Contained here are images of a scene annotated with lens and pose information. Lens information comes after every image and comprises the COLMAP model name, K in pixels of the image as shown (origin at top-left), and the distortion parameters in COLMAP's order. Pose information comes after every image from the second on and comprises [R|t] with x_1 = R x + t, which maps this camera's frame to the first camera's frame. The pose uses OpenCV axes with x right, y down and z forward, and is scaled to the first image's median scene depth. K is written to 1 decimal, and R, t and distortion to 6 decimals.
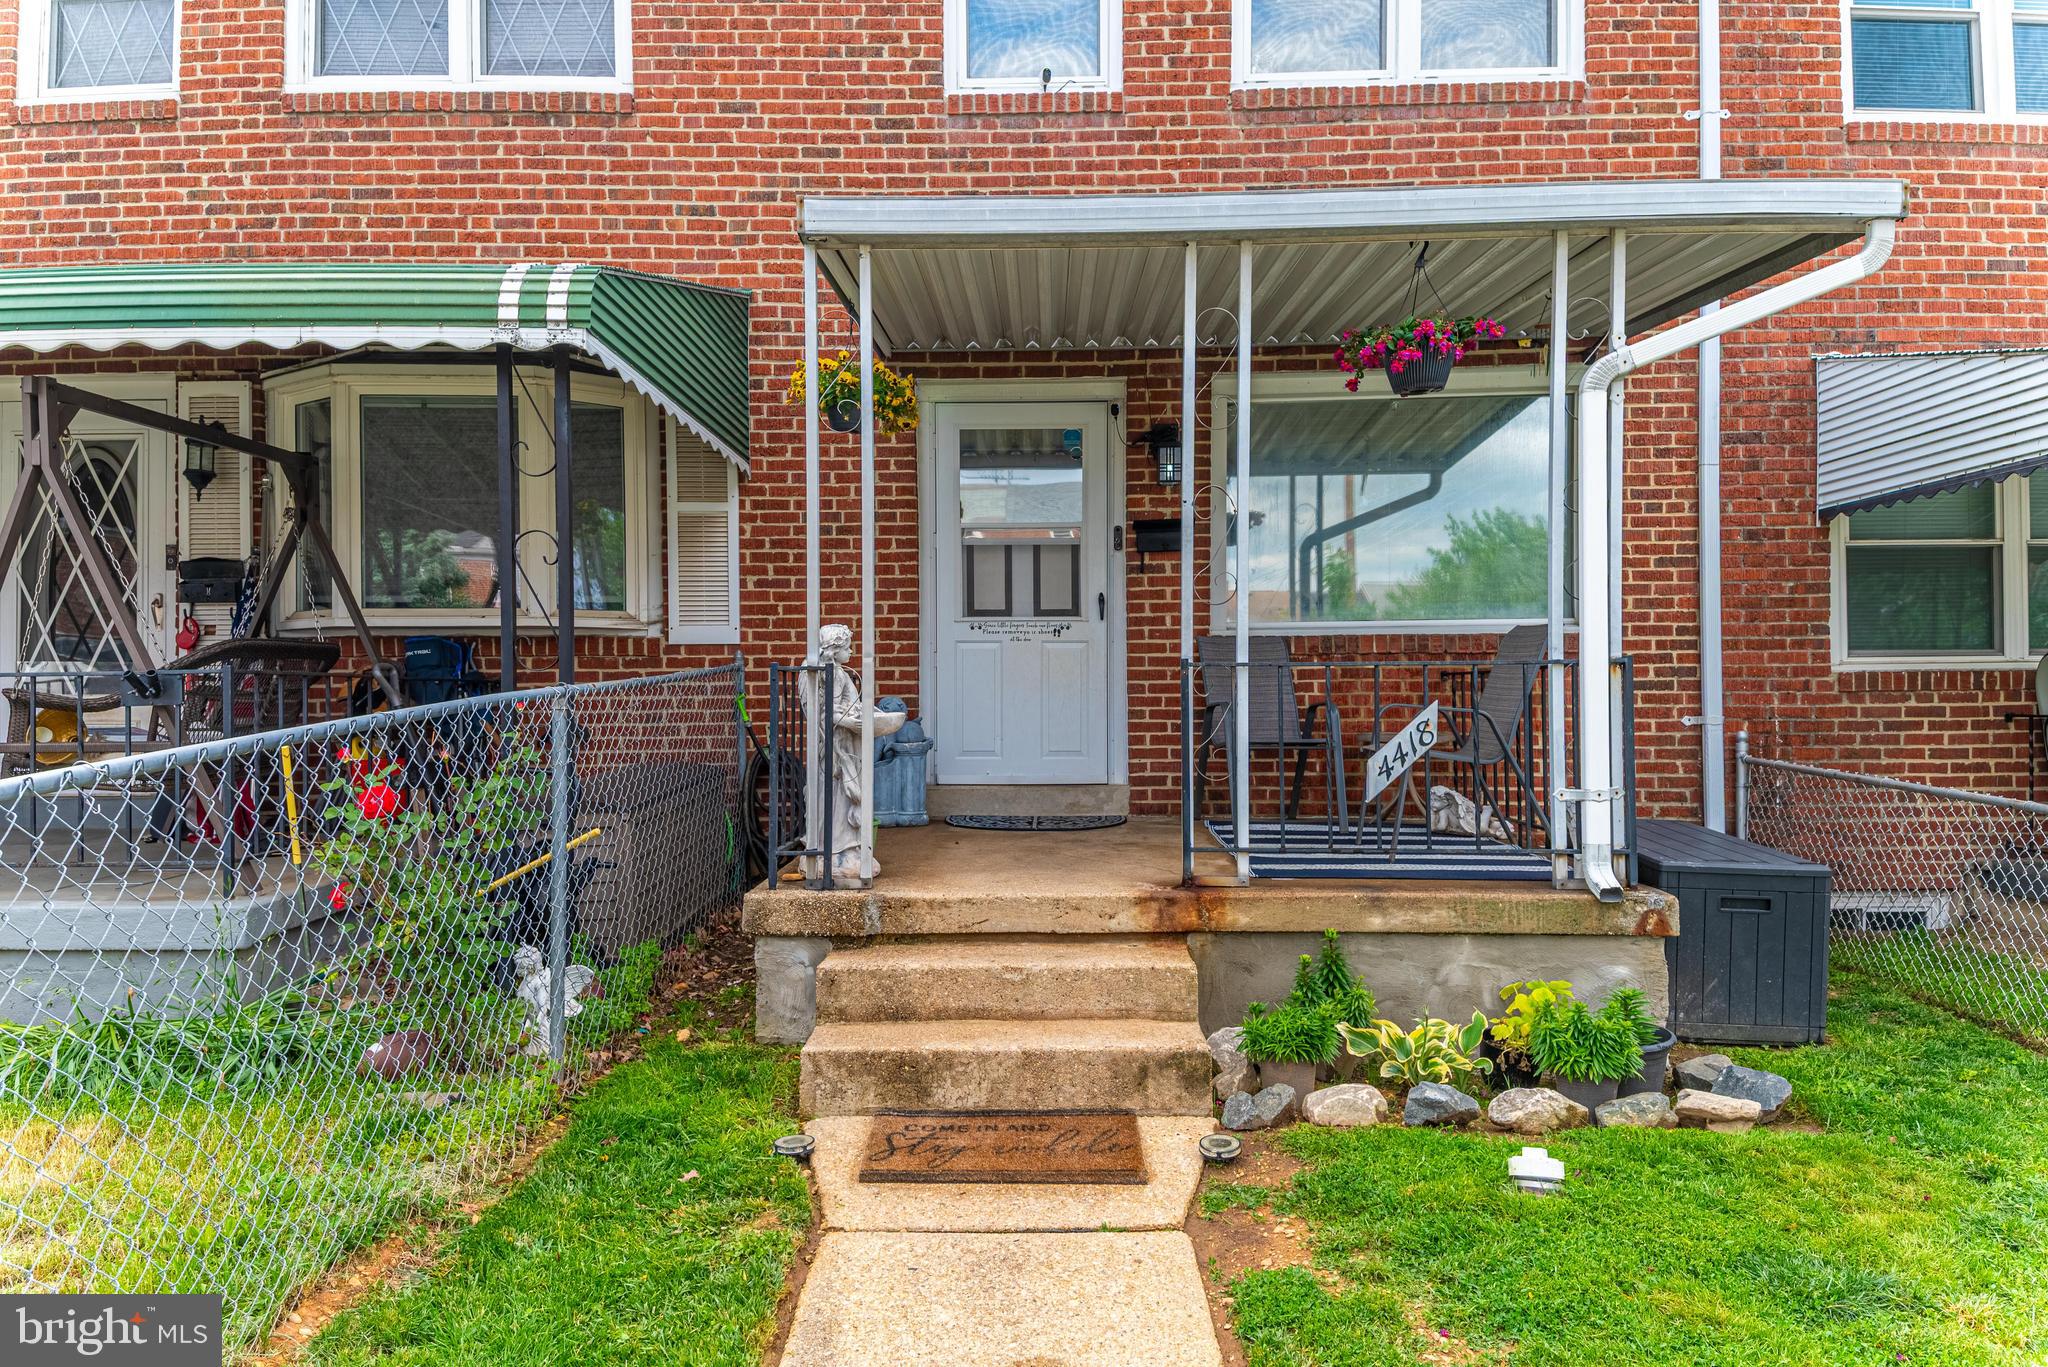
lens RADIAL K [[1428.2, 0, 1019.3], [0, 1428.2, 681.6], [0, 0, 1]] dist [0.238297, -0.314860]
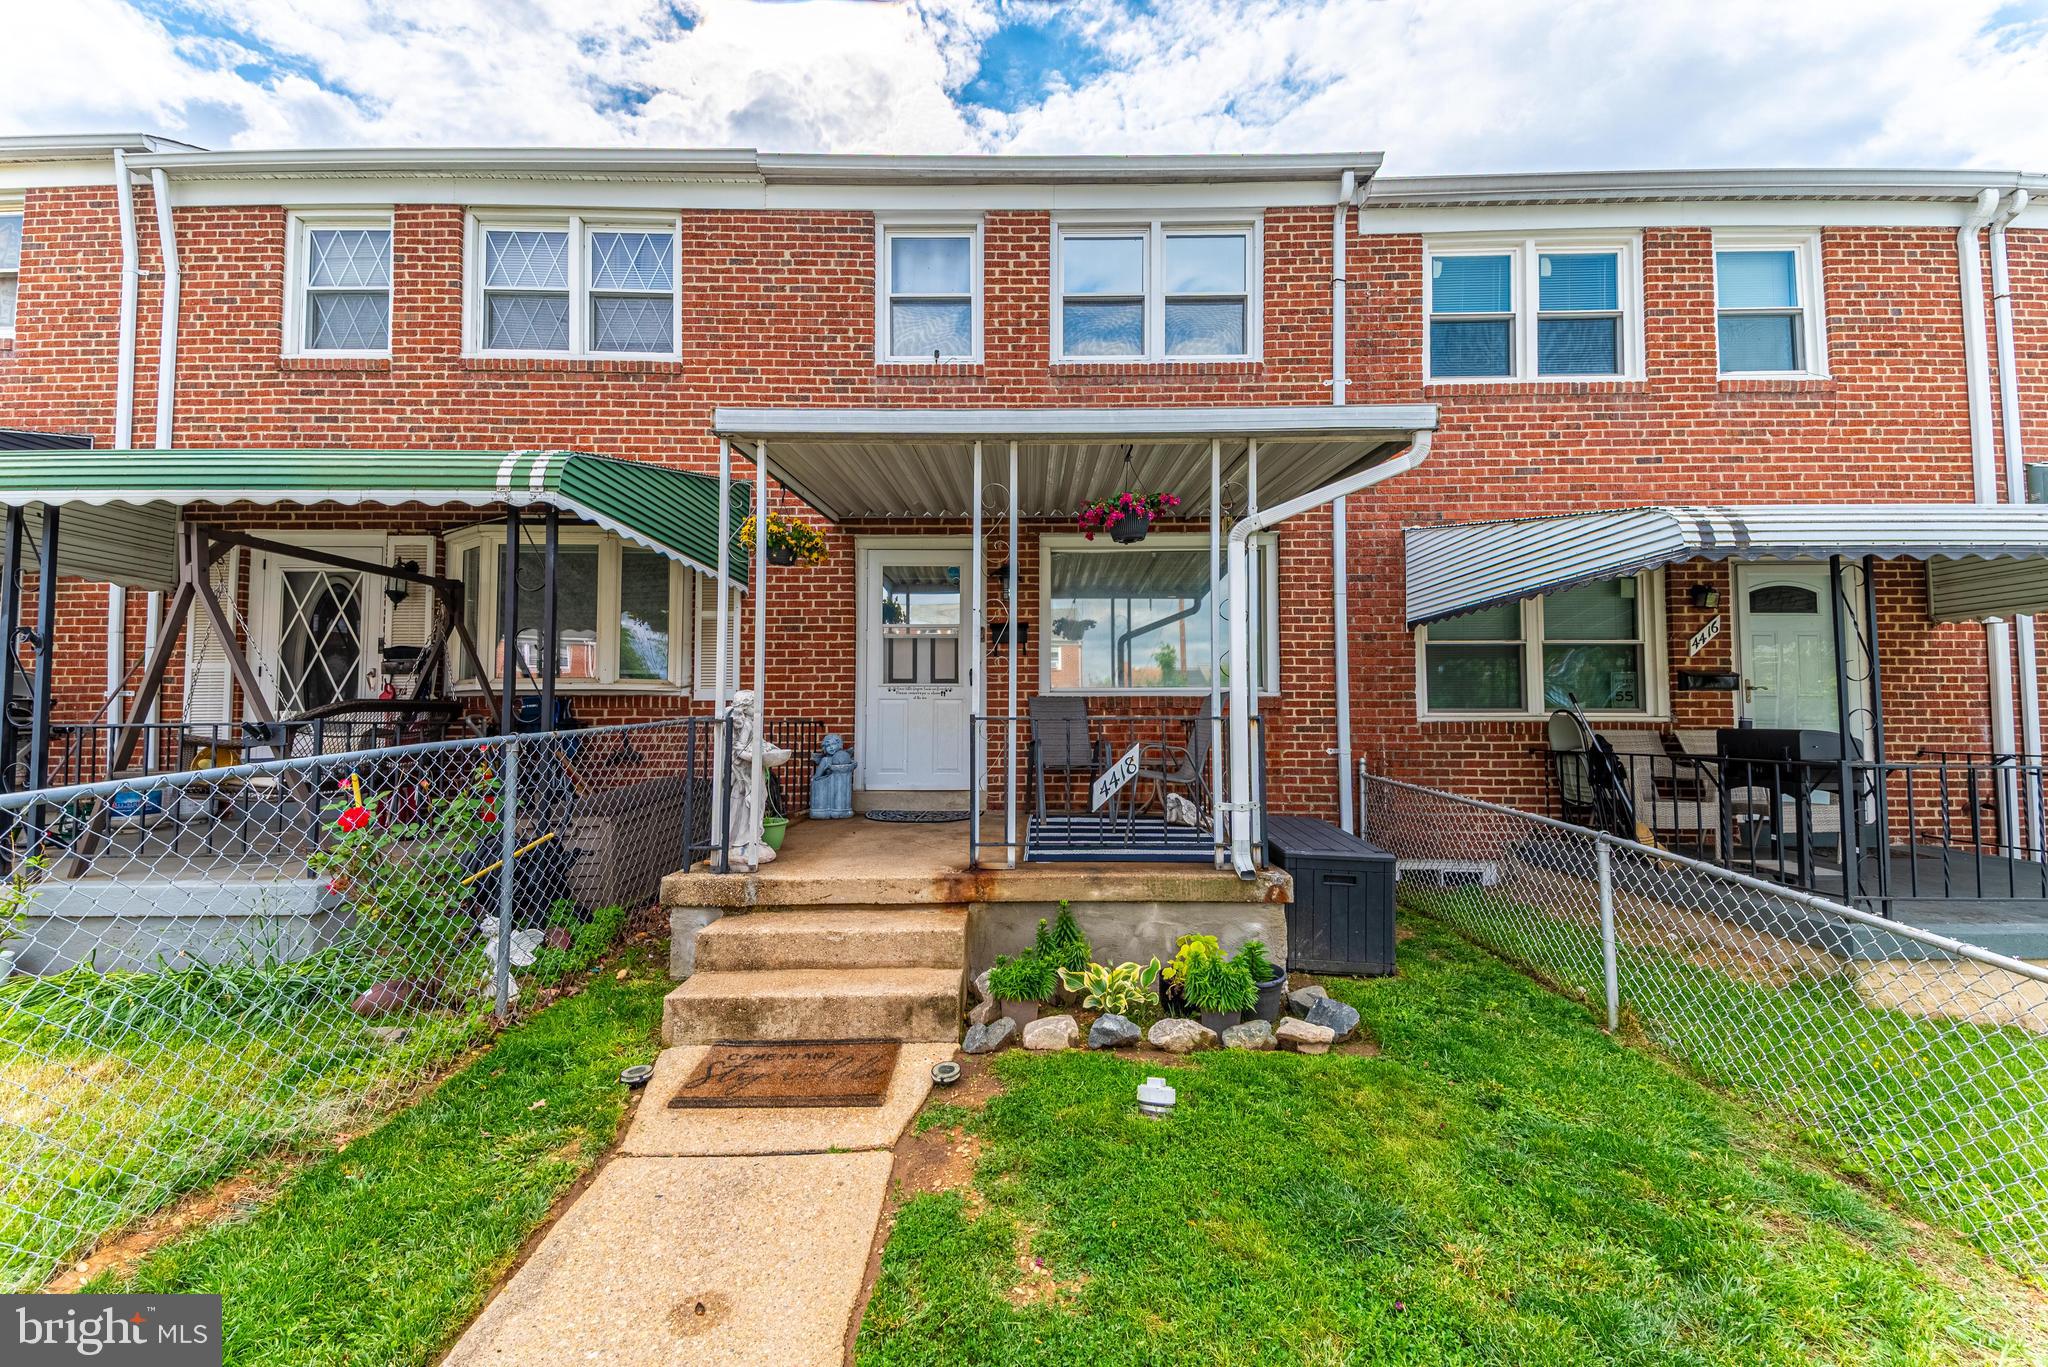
lens RADIAL K [[797.4, 0, 1024.0], [0, 797.4, 683.5], [0, 0, 1]] dist [0.088743, -0.036393]
pose [[0.999972, 0.004357, 0.006027, 0.112690], [-0.004110, 0.999174, -0.040437, -0.010472], [-0.006198, 0.040411, 0.999164, 0.118710]]
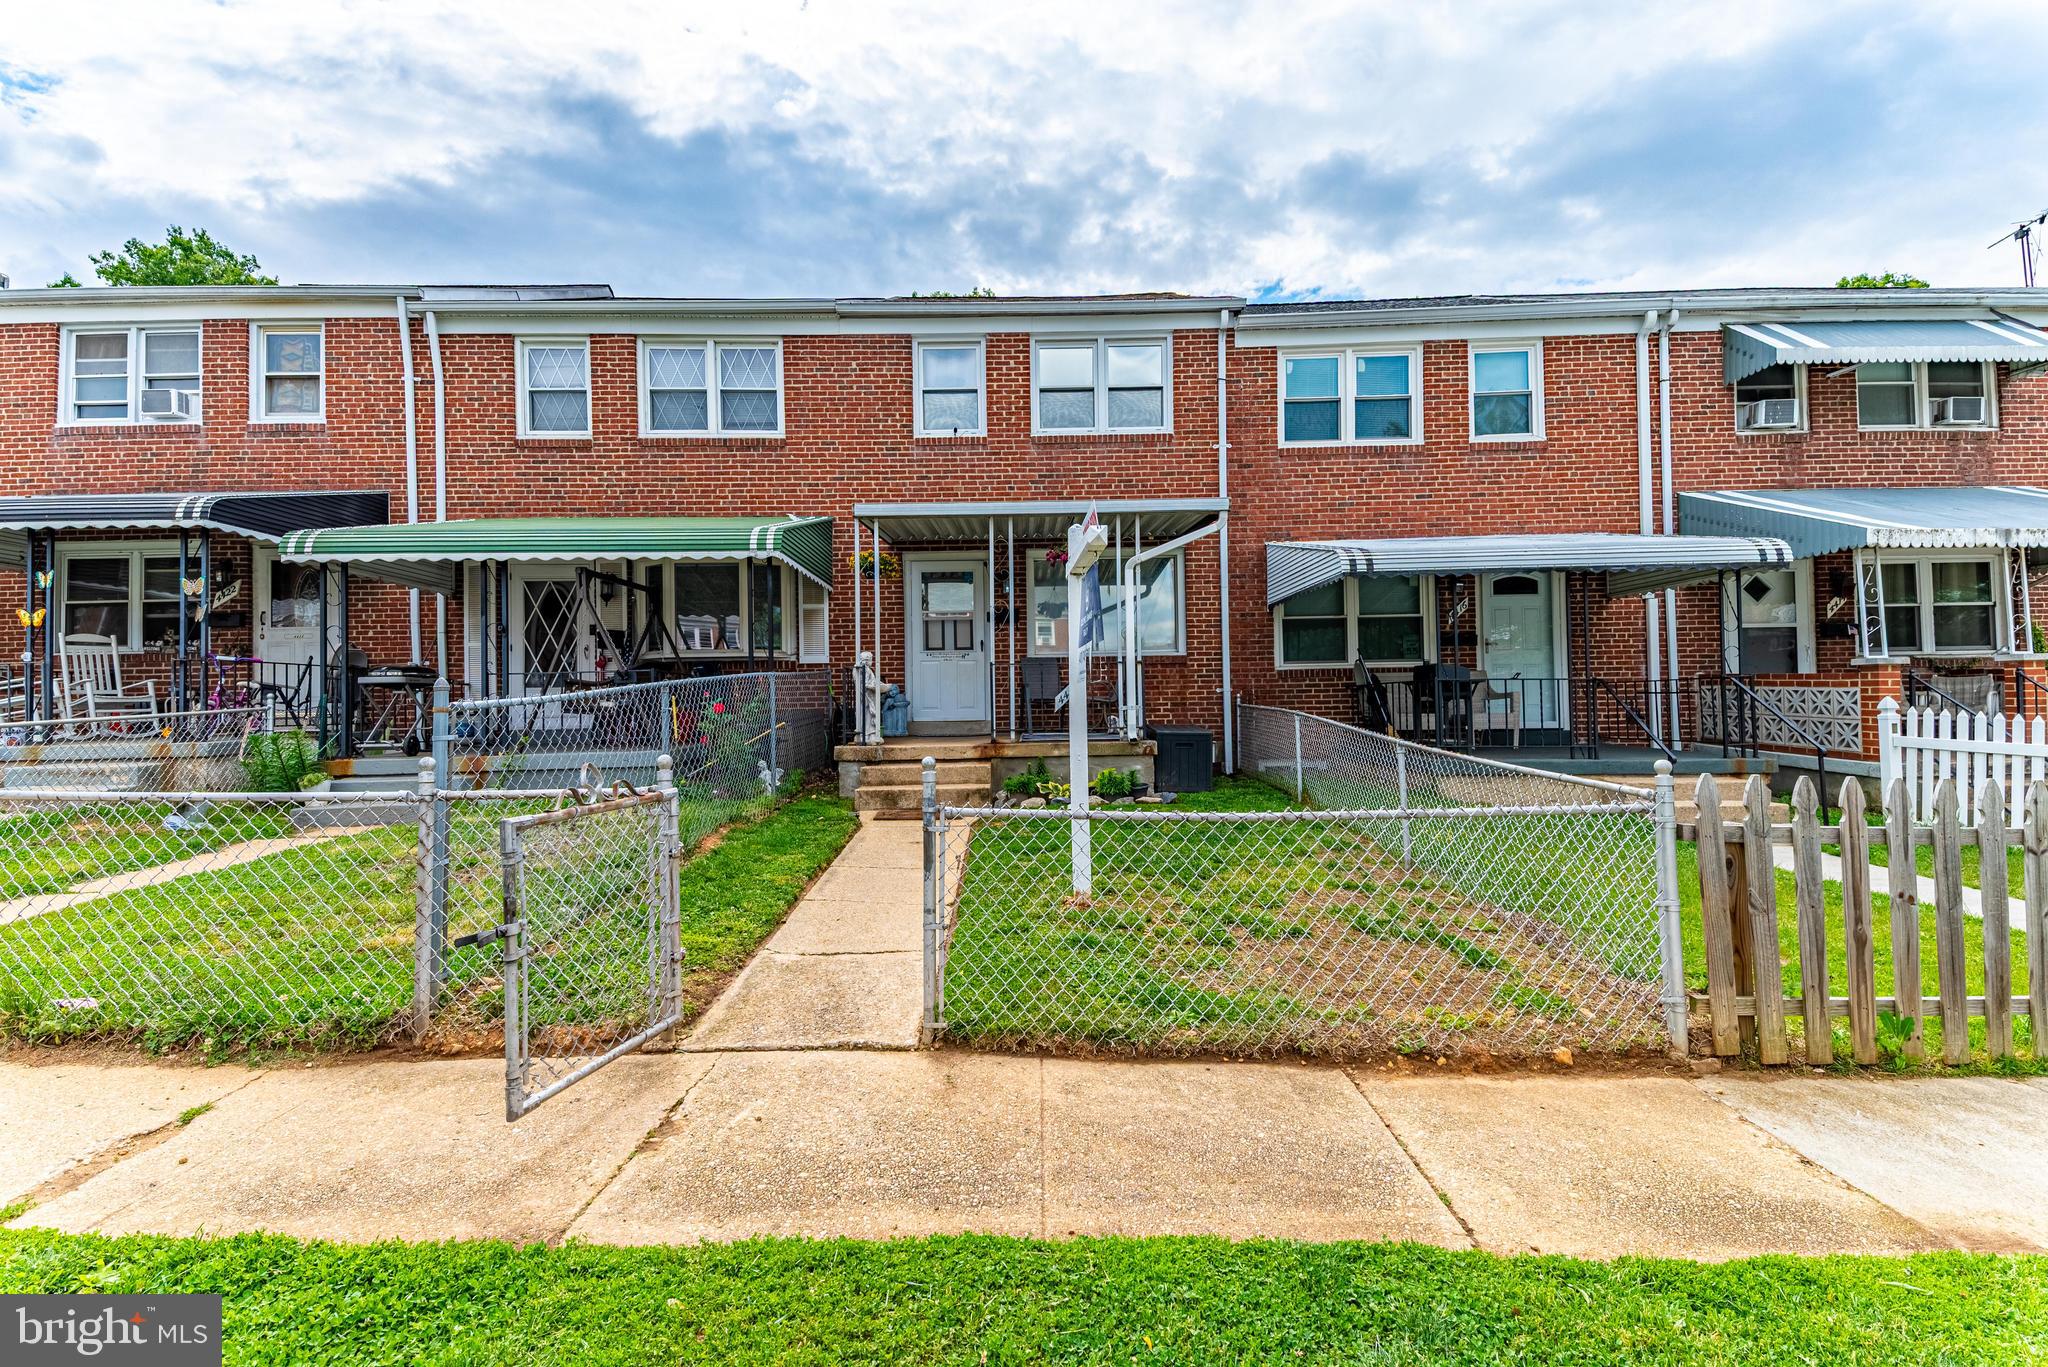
lens RADIAL K [[975.7, 0, 1027.8], [0, 975.7, 676.4], [0, 0, 1]] dist [0.112512, 0.000044]
pose [[0.999761, -0.011362, 0.018692, 0.104425], [0.011892, 0.999523, -0.028490, 0.046249], [-0.018359, 0.028705, 0.999419, -0.629939]]
